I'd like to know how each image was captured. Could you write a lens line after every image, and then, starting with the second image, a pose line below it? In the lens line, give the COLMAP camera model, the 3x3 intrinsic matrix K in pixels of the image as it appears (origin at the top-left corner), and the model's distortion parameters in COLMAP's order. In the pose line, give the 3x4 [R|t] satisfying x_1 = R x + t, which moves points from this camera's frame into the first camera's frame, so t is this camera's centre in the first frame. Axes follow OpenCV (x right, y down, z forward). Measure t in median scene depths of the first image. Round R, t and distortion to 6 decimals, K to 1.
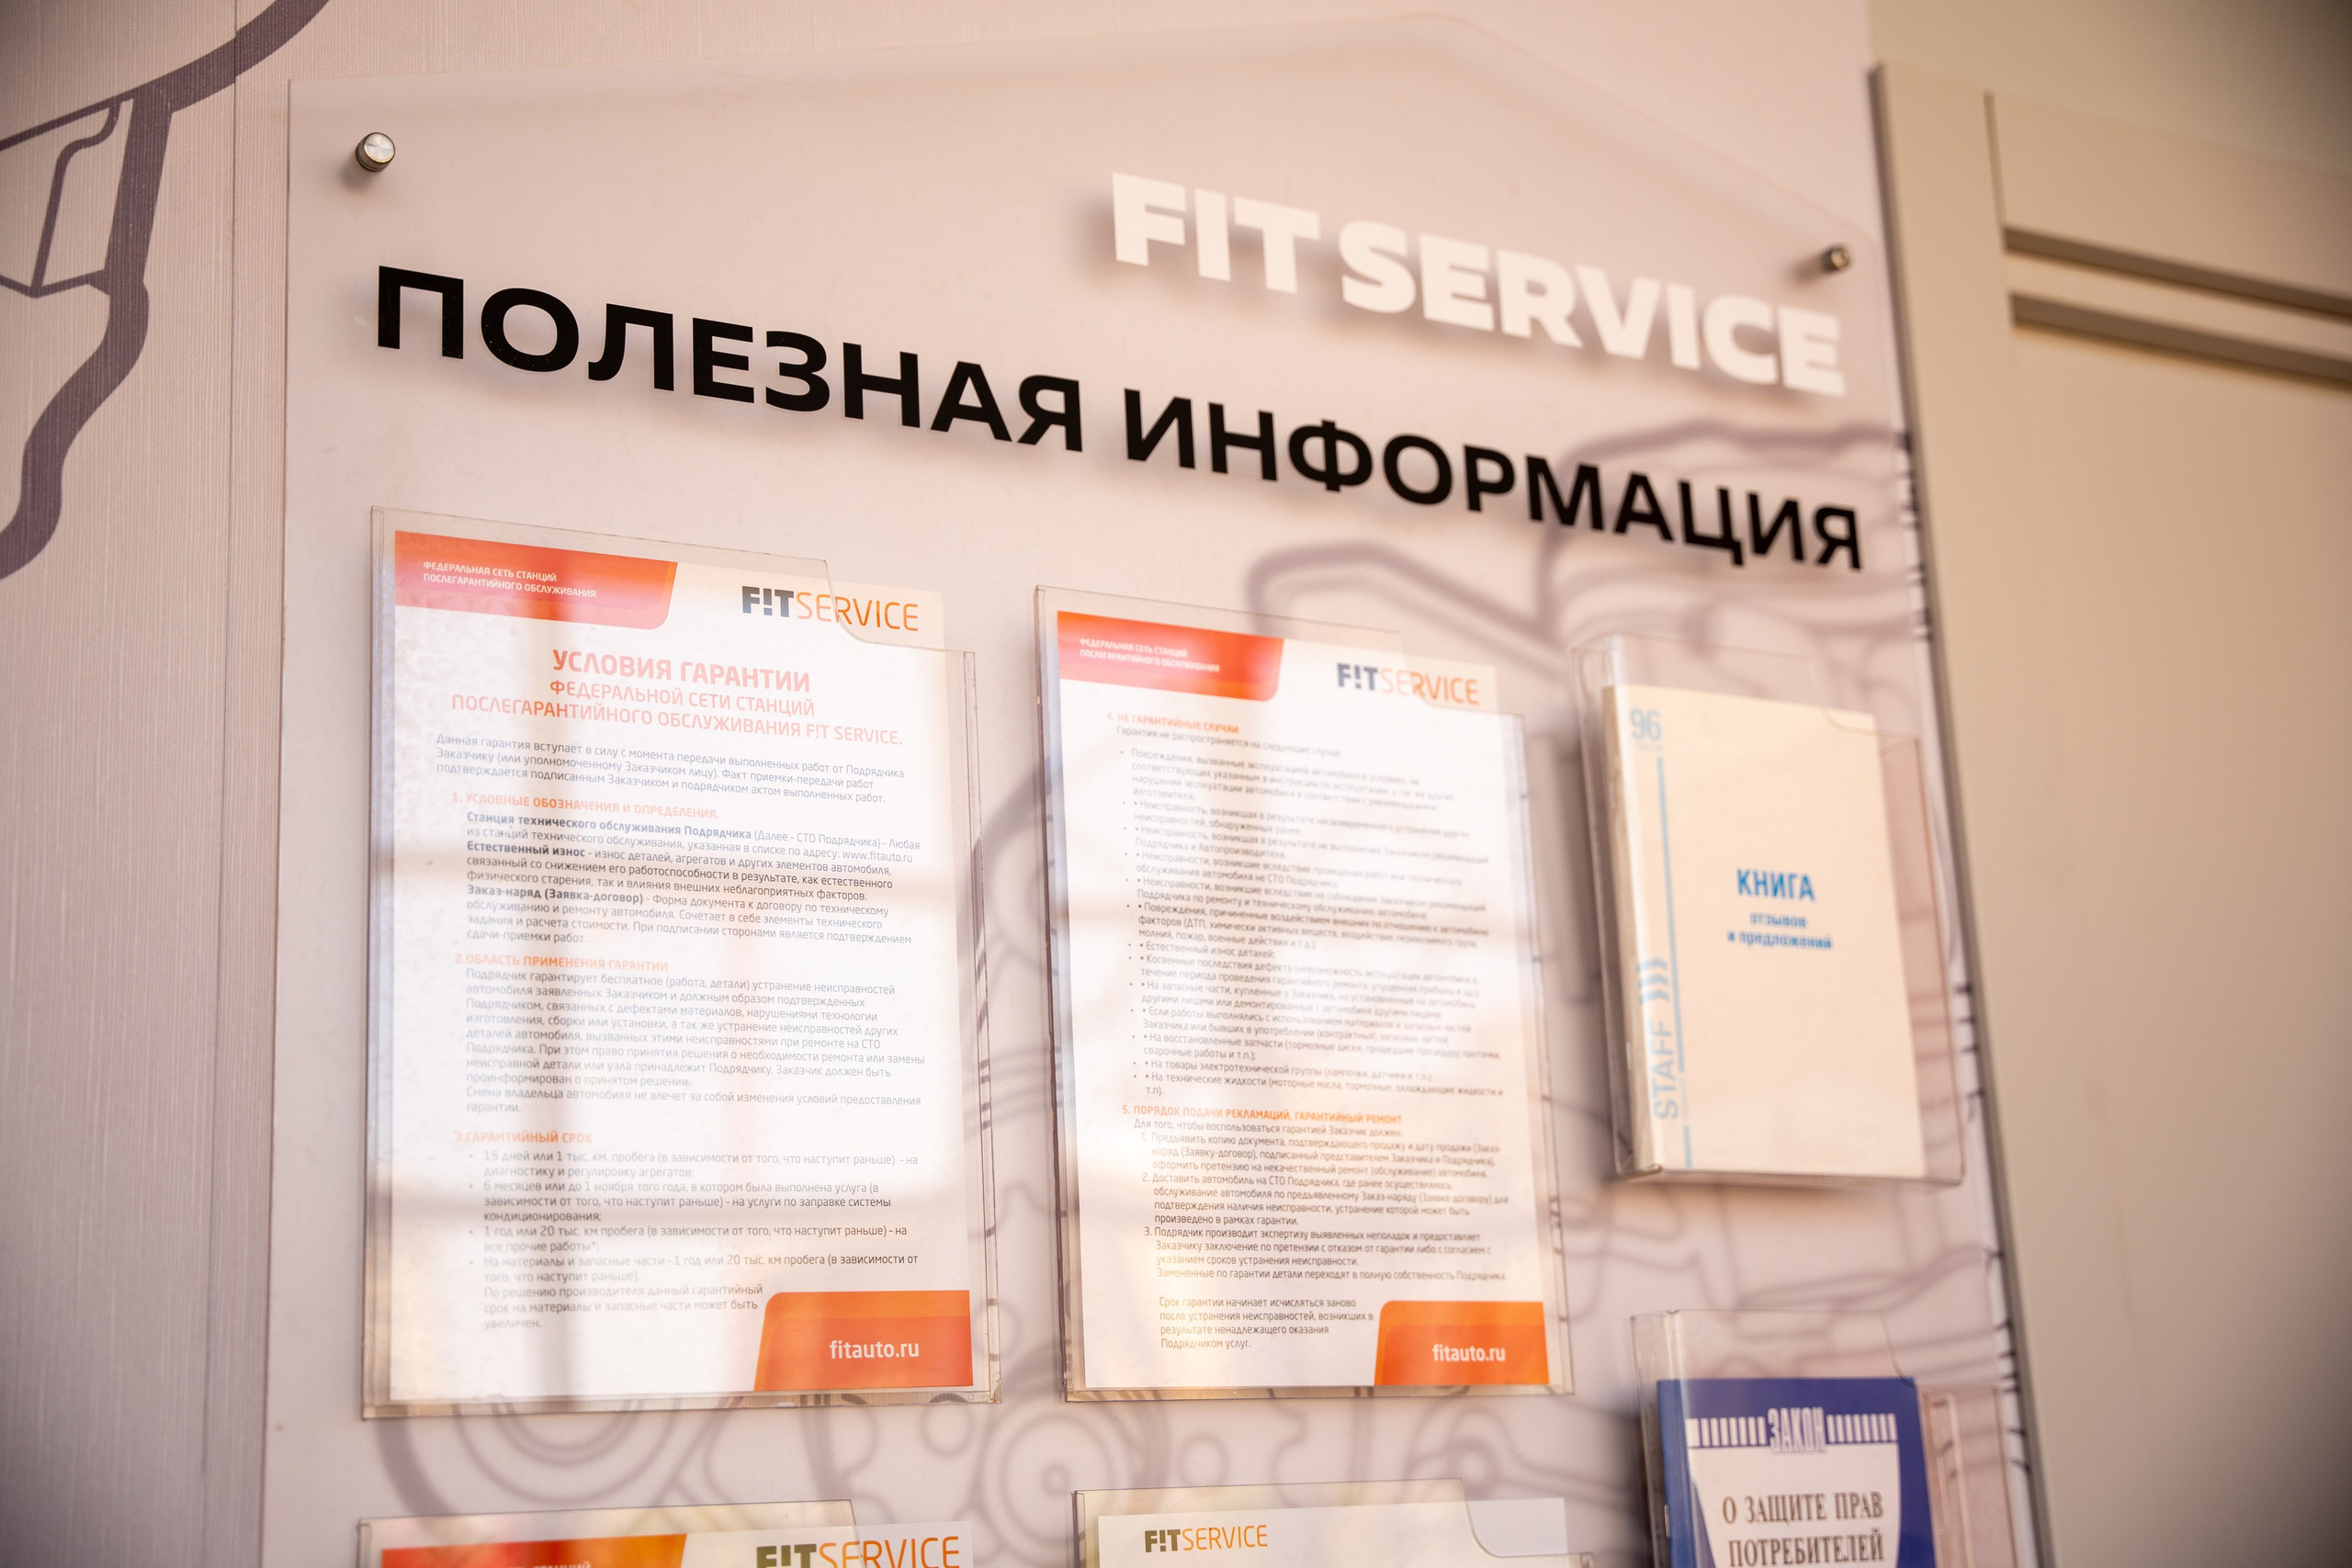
lens RADIAL K [[3206.5, 0, 1167.4], [0, 3206.5, 783.3], [0, 0, 1]] dist [0.037146, 0.311699]
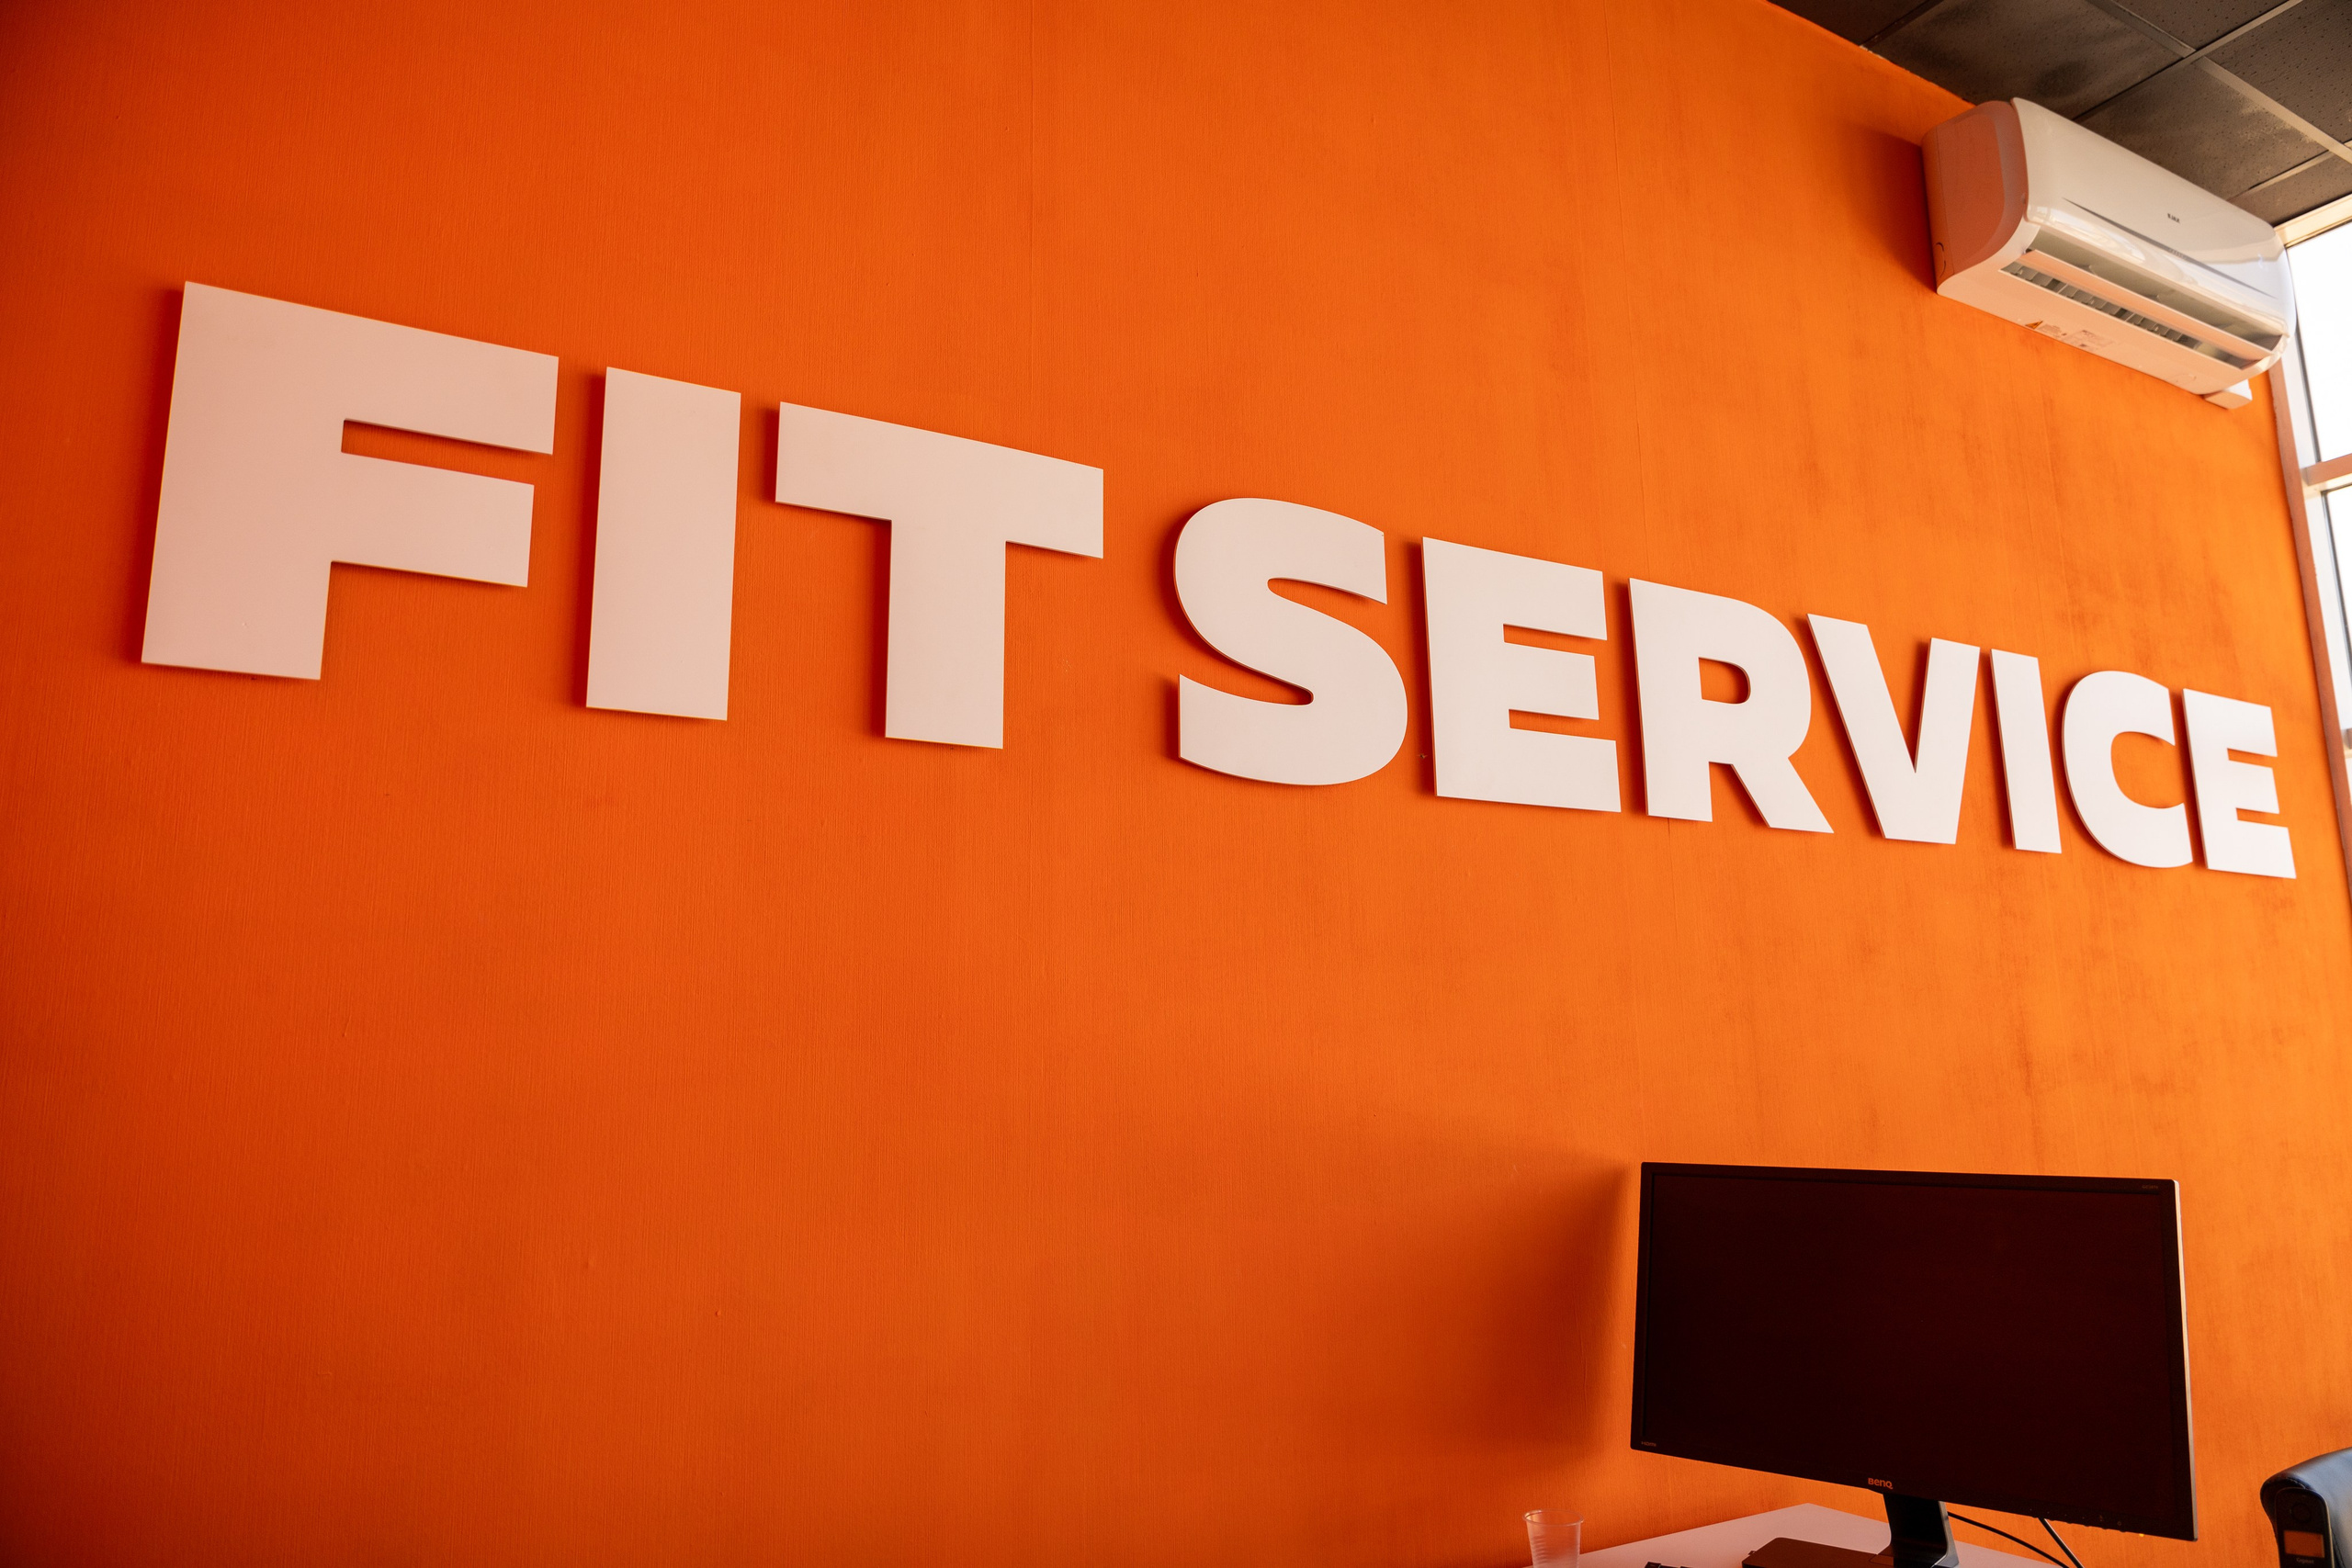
lens RADIAL K [[1587.8, 0, 1186.2], [0, 1587.8, 802.3], [0, 0, 1]] dist [-0.007896, -0.006154]
pose [[0.999658, 0.025923, -0.003483, 0.058253], [-0.025695, 0.998187, 0.054432, -0.161051], [0.004887, -0.054324, 0.998511, 0.885730]]
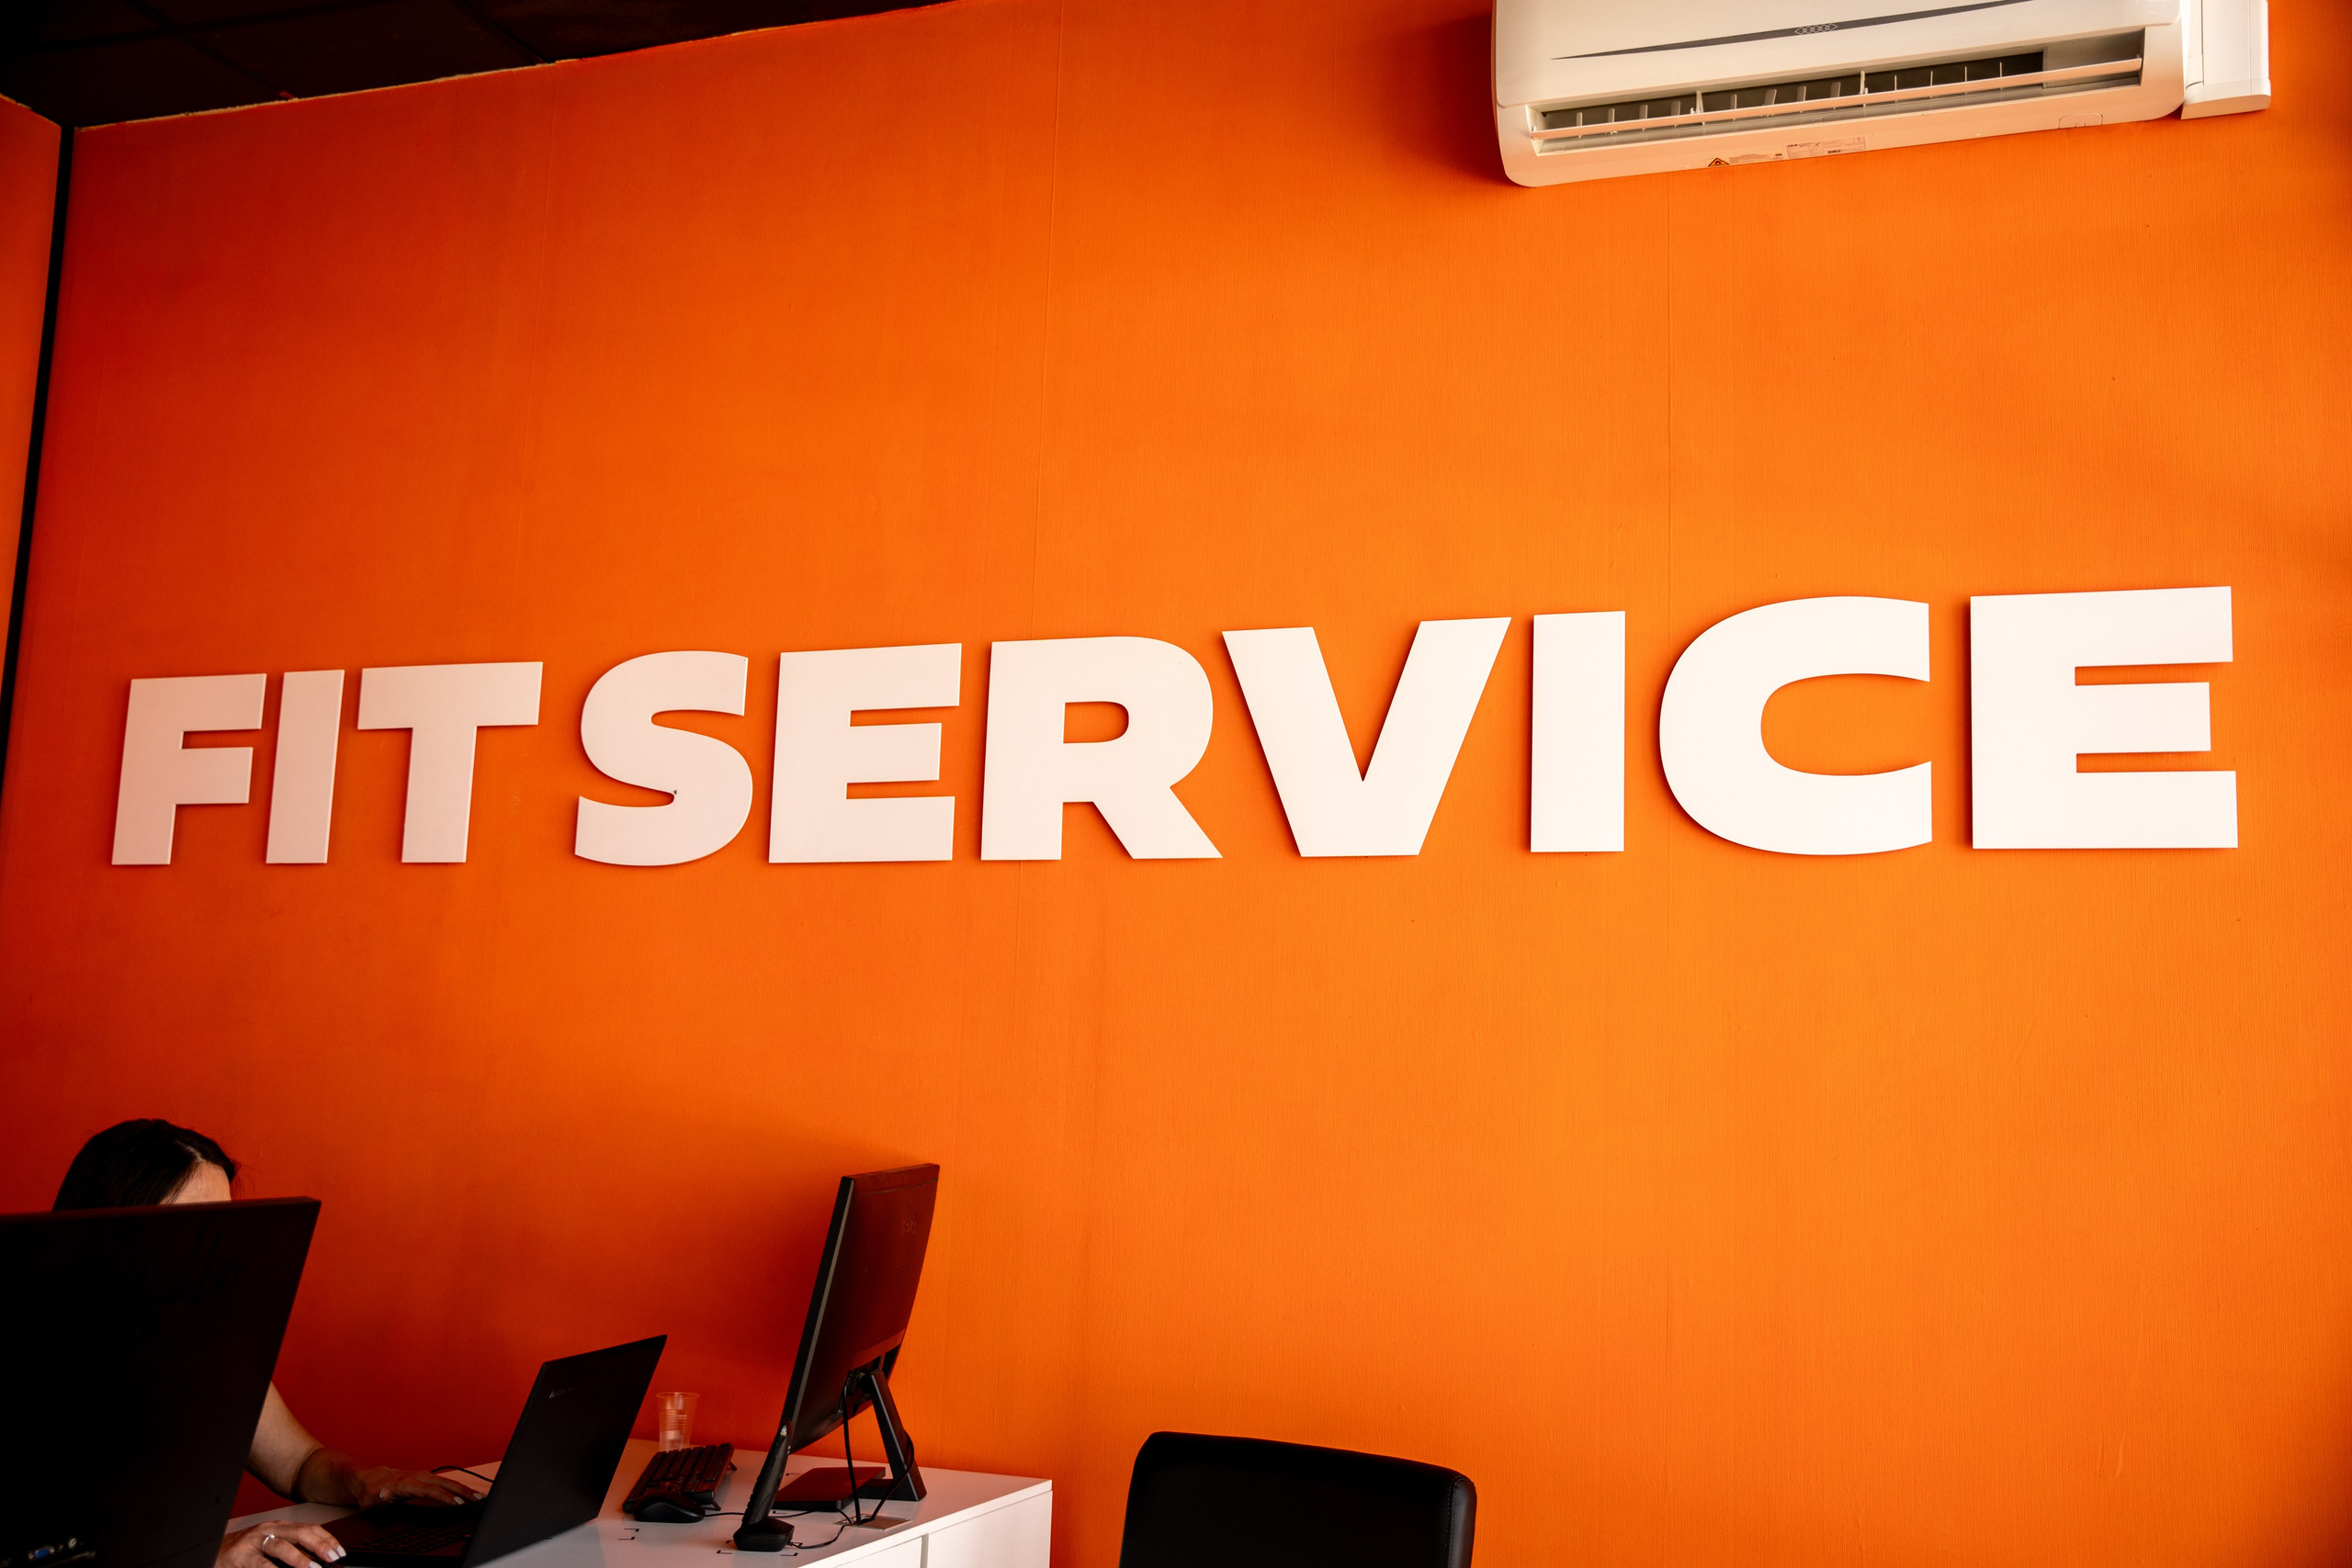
lens RADIAL K [[2262.3, 0, 1165.1], [0, 2262.3, 783.2], [0, 0, 1]] dist [-0.106369, 0.260028]
pose [[0.639294, -0.043440, -0.767734, 0.357990], [0.119287, 0.991919, 0.043206, -0.170836], [0.759653, -0.119202, 0.639310, 0.899743]]
